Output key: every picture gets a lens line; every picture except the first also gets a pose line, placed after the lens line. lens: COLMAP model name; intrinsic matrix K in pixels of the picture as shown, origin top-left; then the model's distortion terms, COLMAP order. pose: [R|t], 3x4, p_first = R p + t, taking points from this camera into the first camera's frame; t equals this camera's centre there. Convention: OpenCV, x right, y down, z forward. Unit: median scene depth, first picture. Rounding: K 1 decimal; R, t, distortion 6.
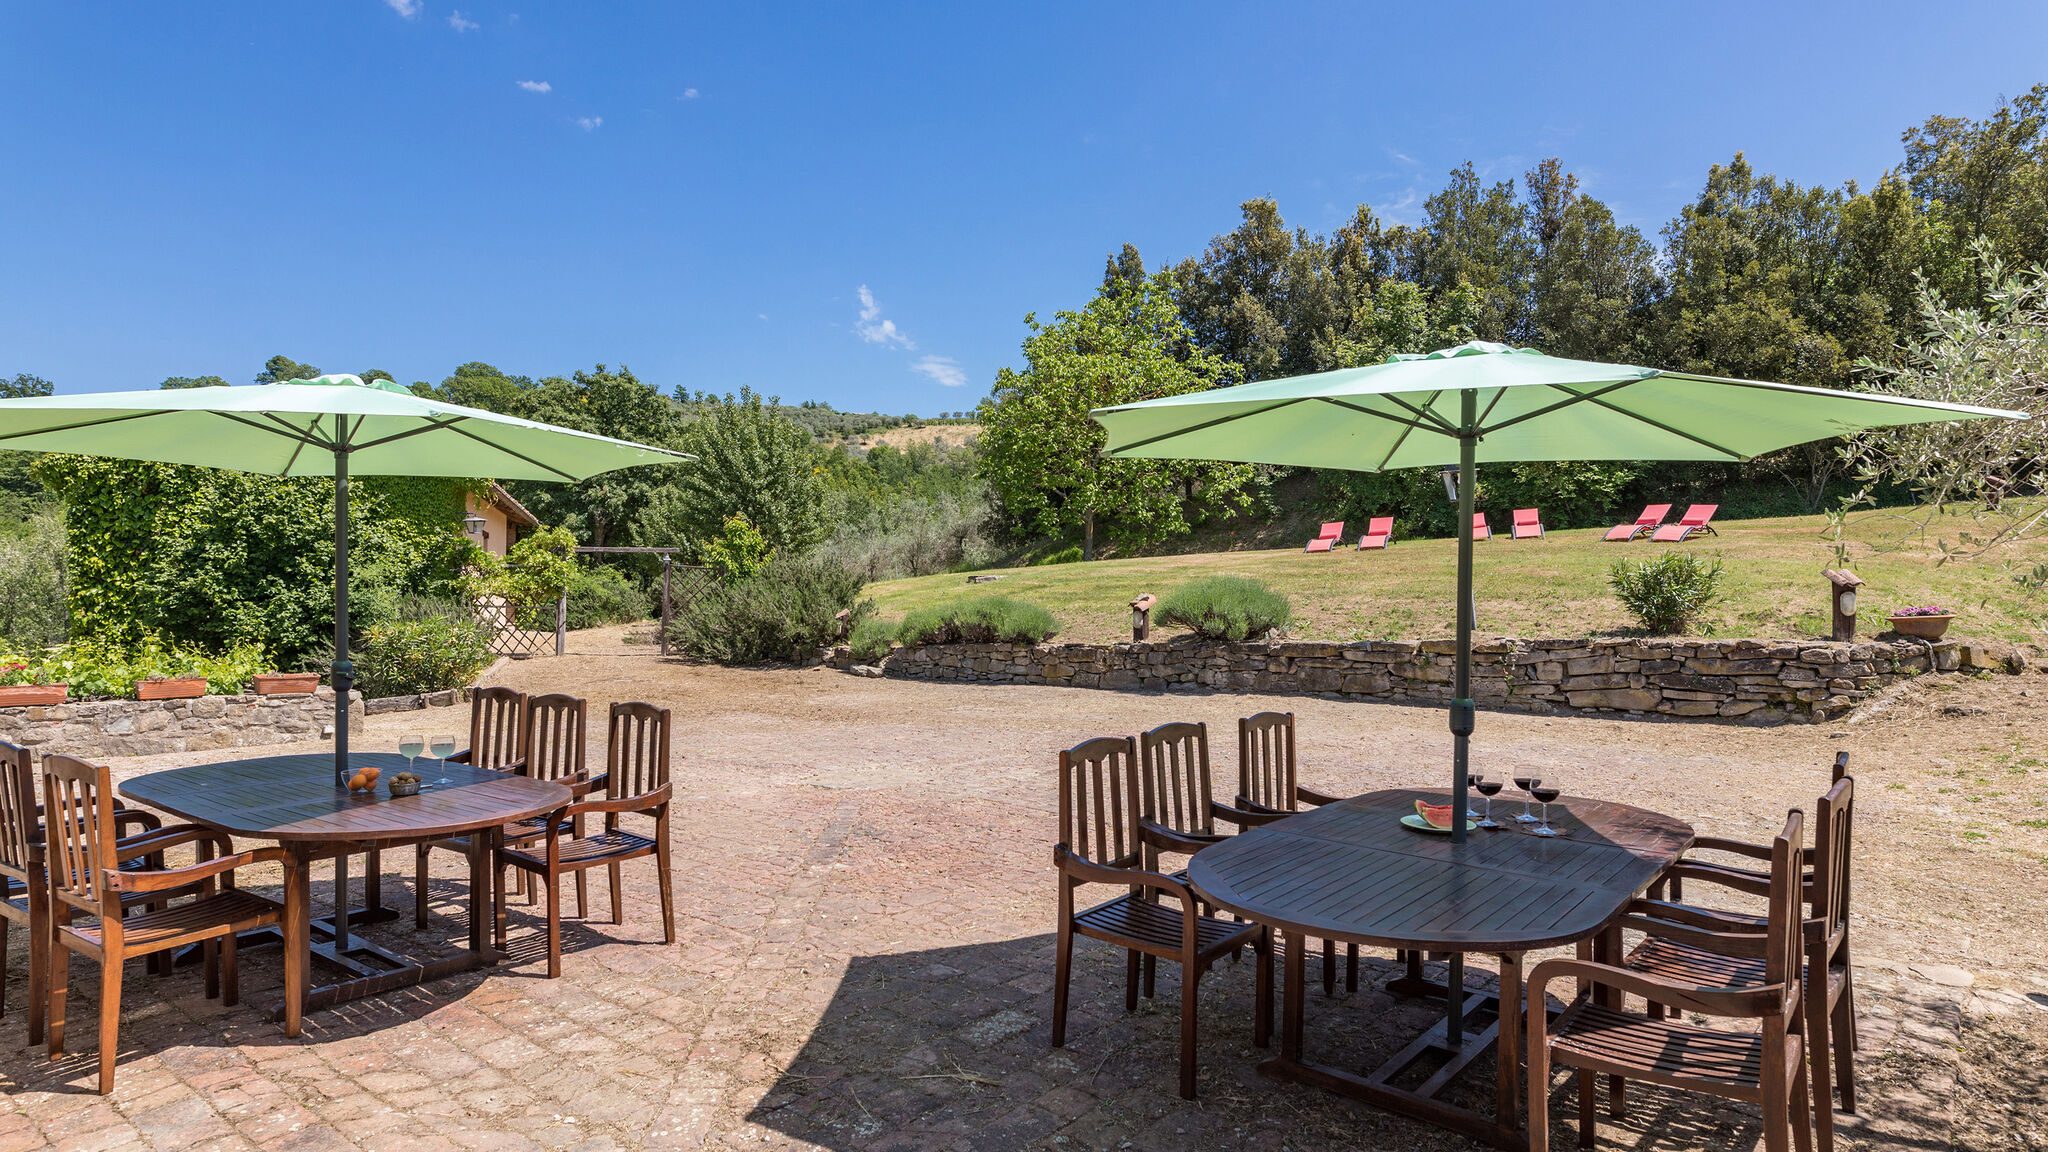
lens RADIAL K [[1179.7, 0, 1013.6], [0, 1179.7, 561.8], [0, 0, 1]] dist [0.002321, -0.000703]
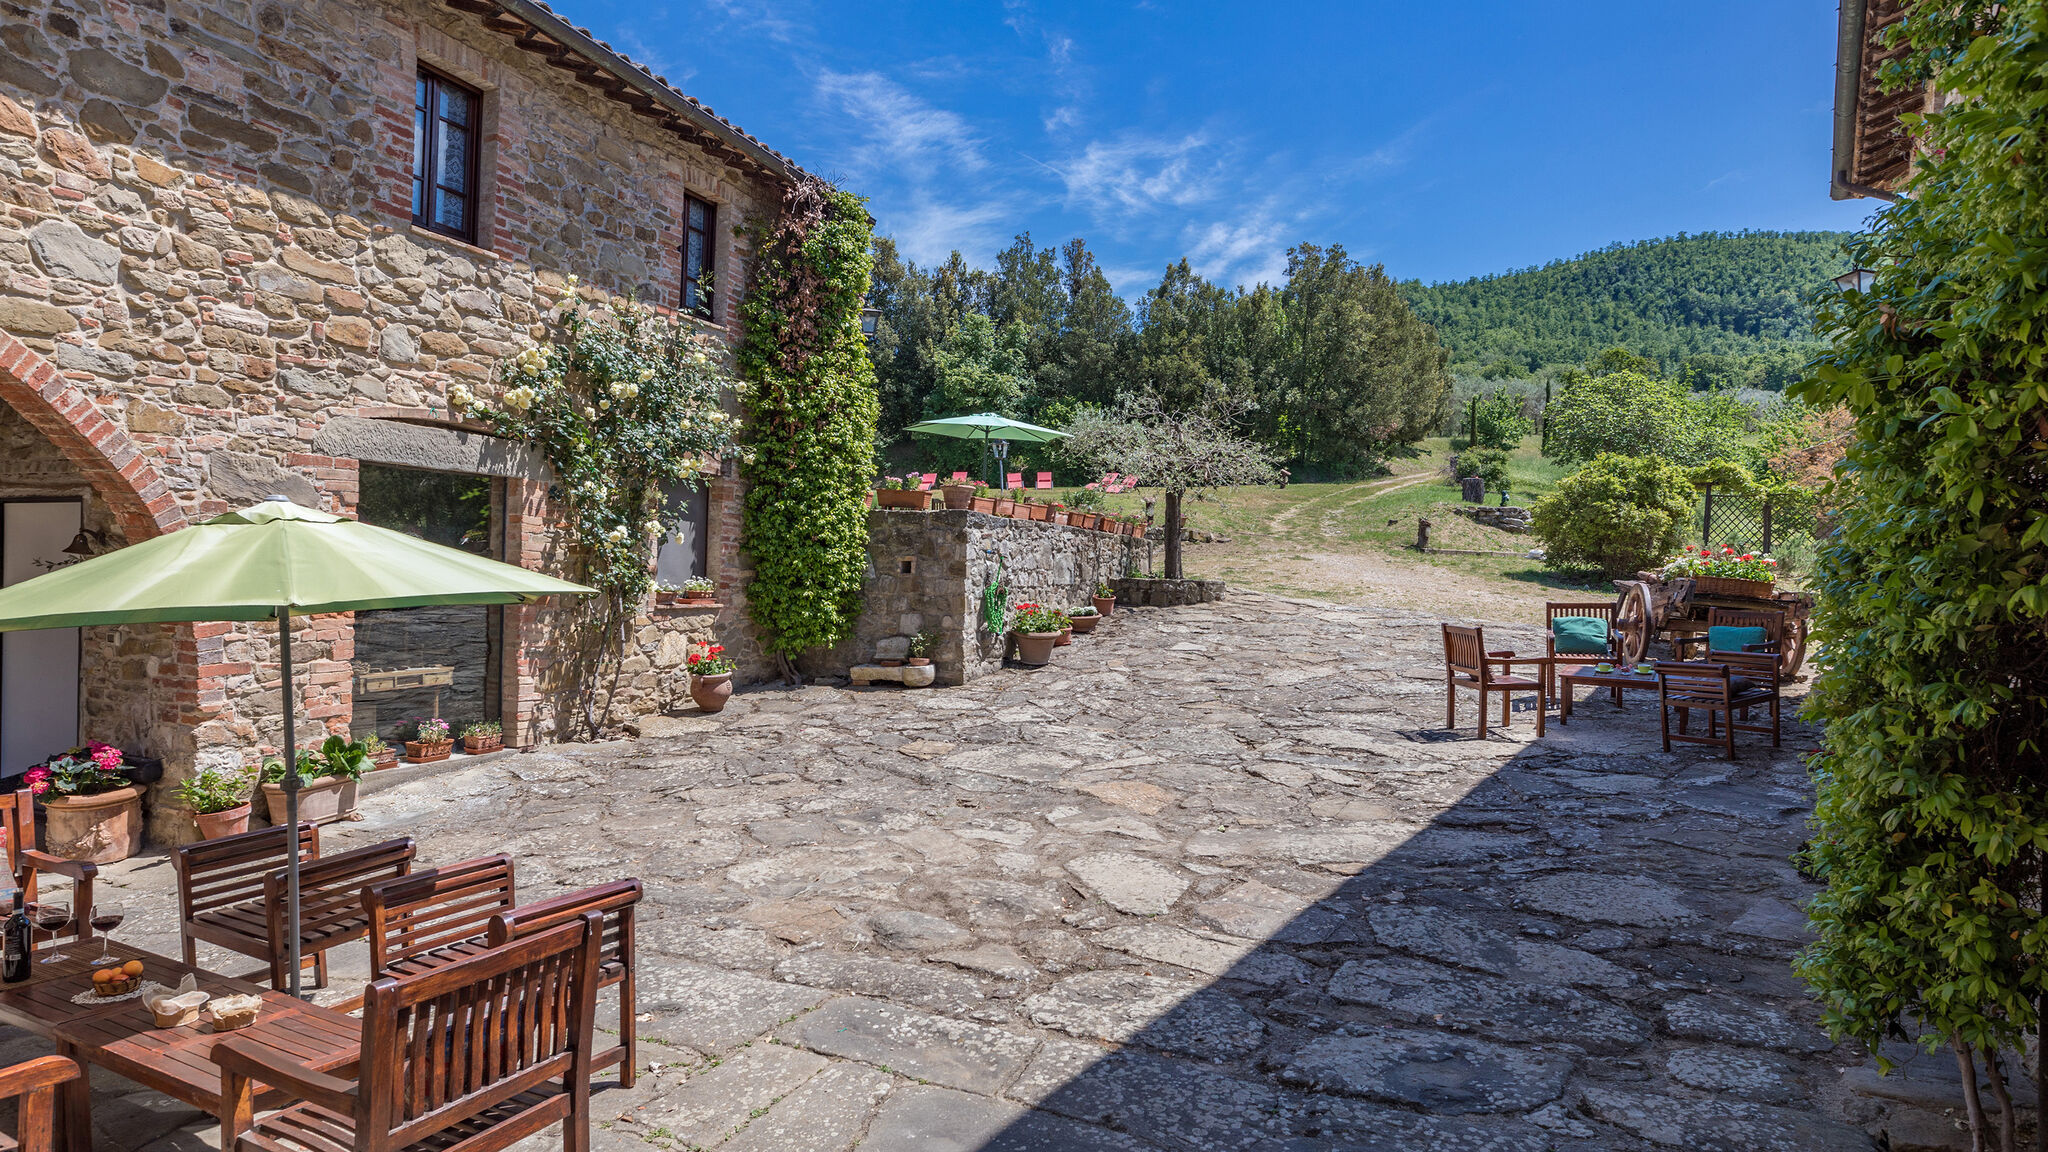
lens RADIAL K [[1179.7, 0, 1020.2], [0, 1179.7, 588.7], [0, 0, 1]] dist [0.002321, -0.000703]
pose [[0.934683, 0.028573, 0.354333, -0.128848], [-0.047223, 0.997911, 0.044096, 0.034569], [-0.352332, -0.057948, 0.934079, -0.393811]]
